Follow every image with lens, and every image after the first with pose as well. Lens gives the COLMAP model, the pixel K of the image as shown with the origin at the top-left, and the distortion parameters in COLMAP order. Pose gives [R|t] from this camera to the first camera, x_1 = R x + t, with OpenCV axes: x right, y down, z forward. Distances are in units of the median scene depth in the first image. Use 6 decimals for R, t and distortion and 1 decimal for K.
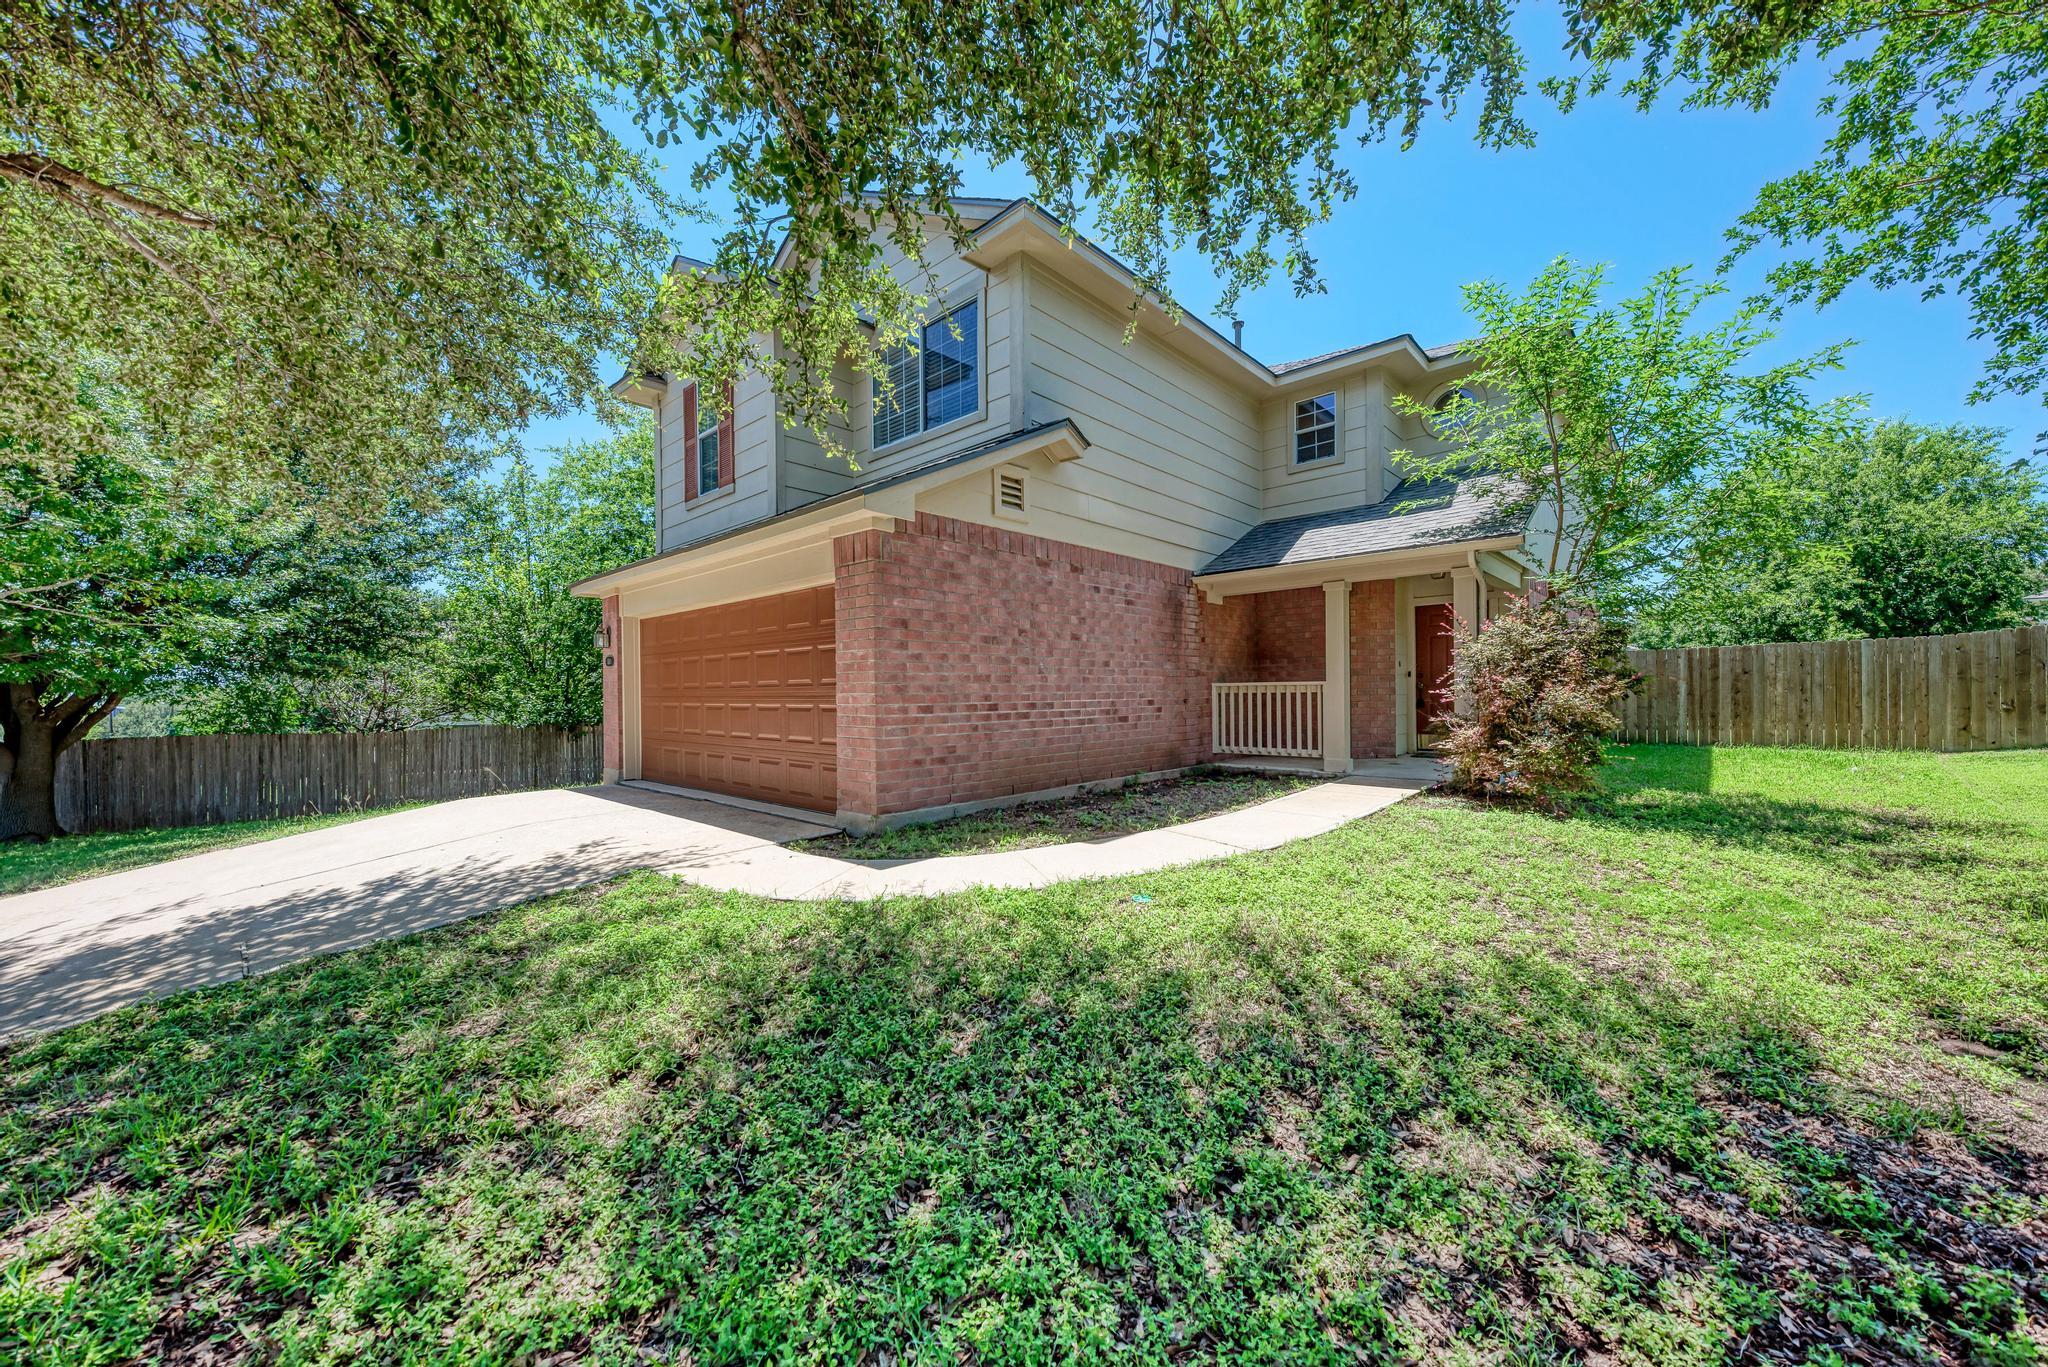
lens RADIAL K [[749.4, 0, 1035.3], [0, 749.4, 697.1], [0, 0, 1]] dist [0.002230, 0.000048]
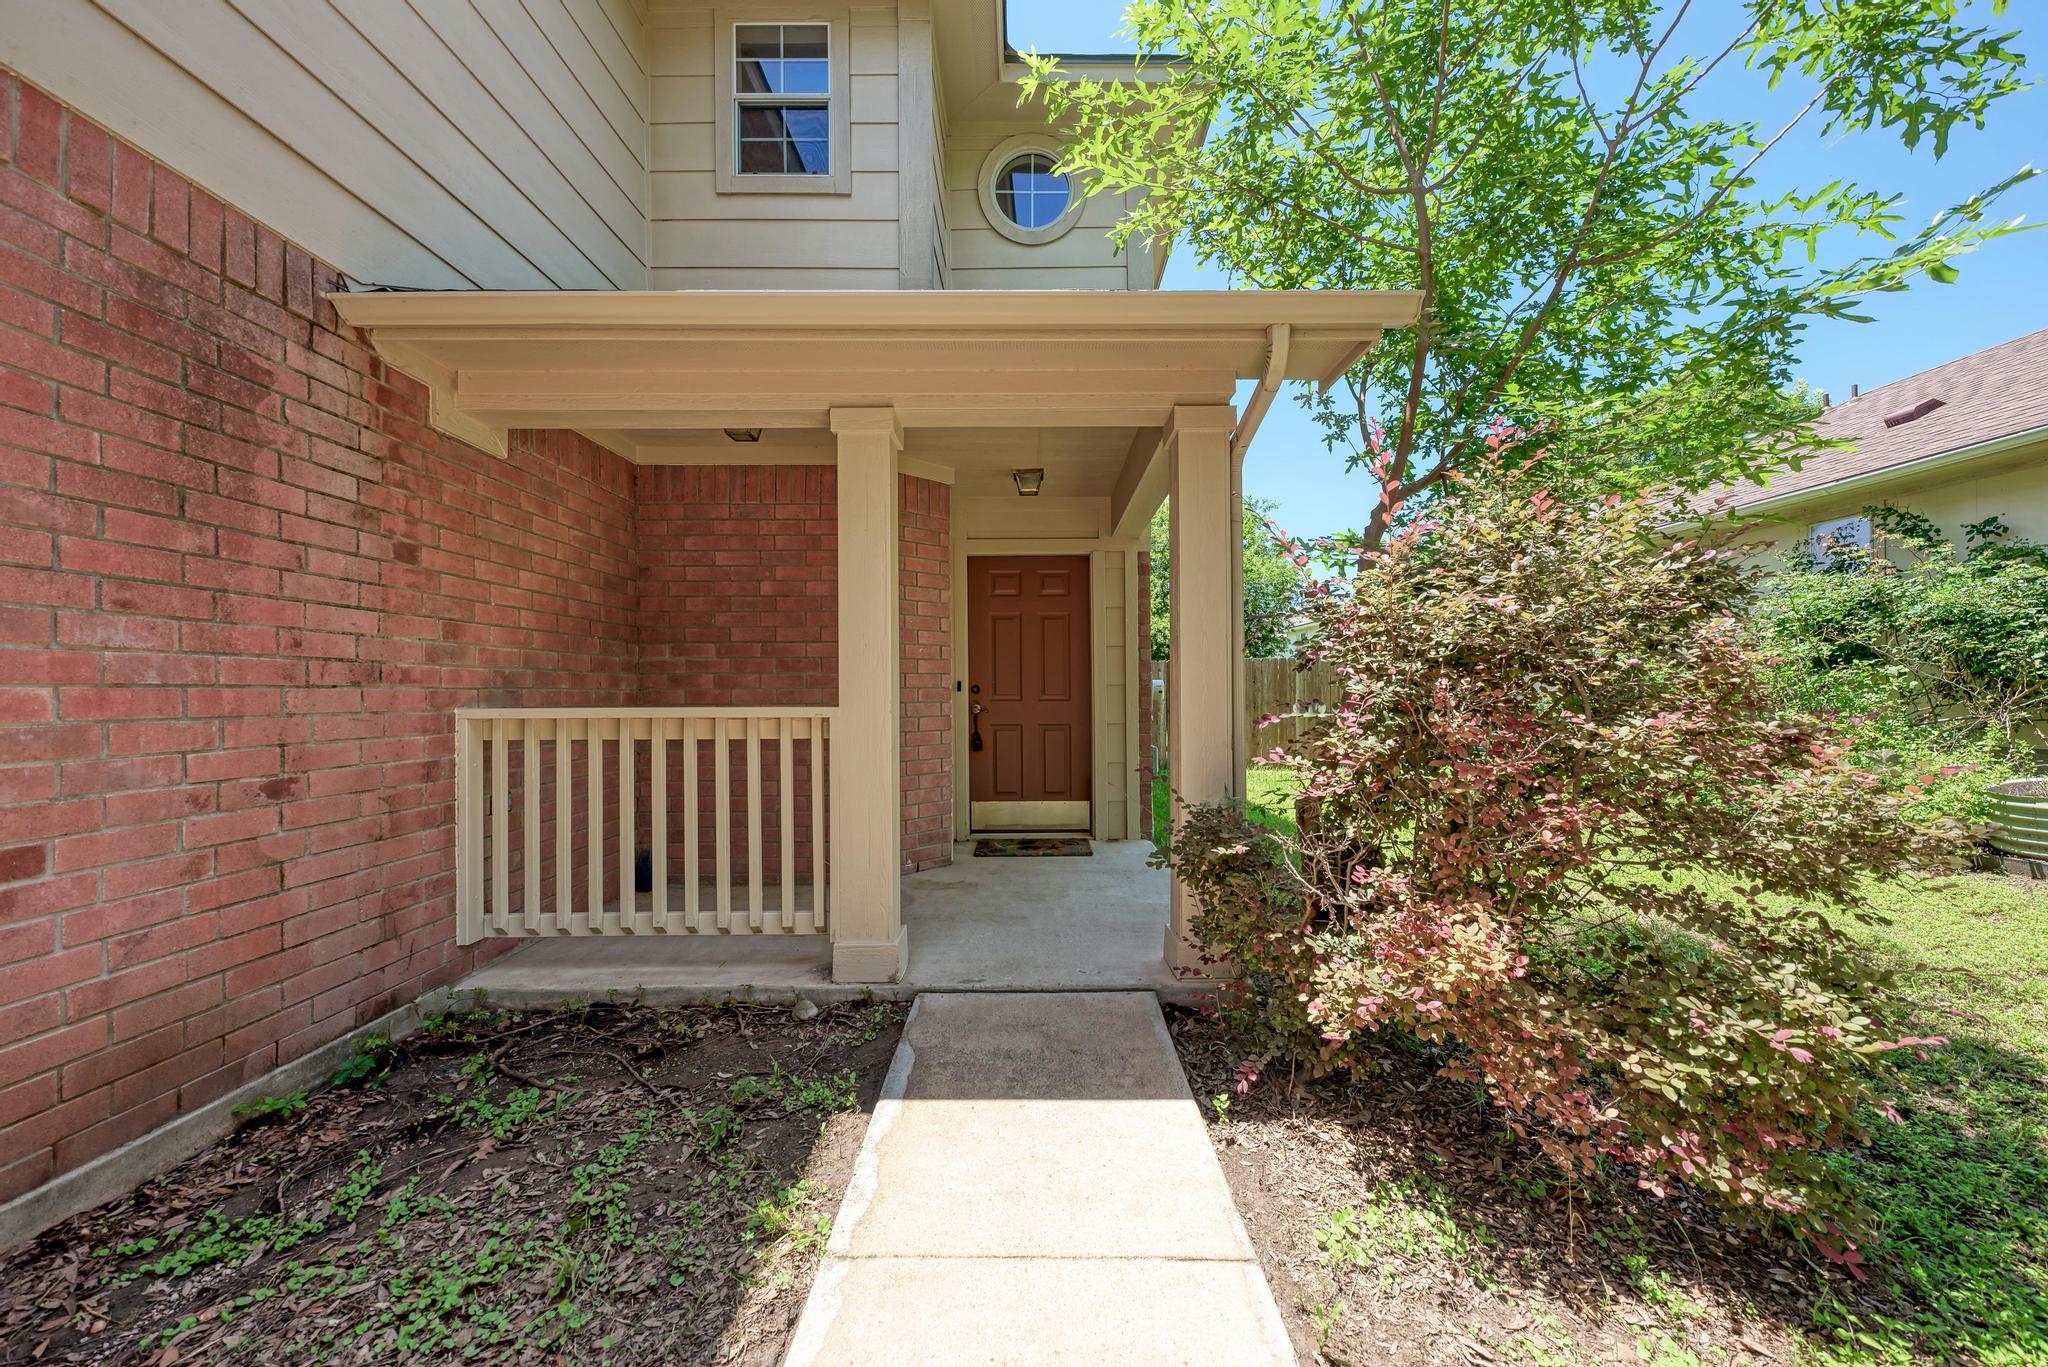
lens RADIAL K [[749.4, 0, 1038.2], [0, 749.4, 695.7], [0, 0, 1]] dist [0.002230, 0.000048]
pose [[0.729263, 0.007621, 0.684191, 0.207845], [-0.002410, 0.999960, -0.008569, -0.022260], [-0.684229, 0.004600, 0.729252, 0.646914]]
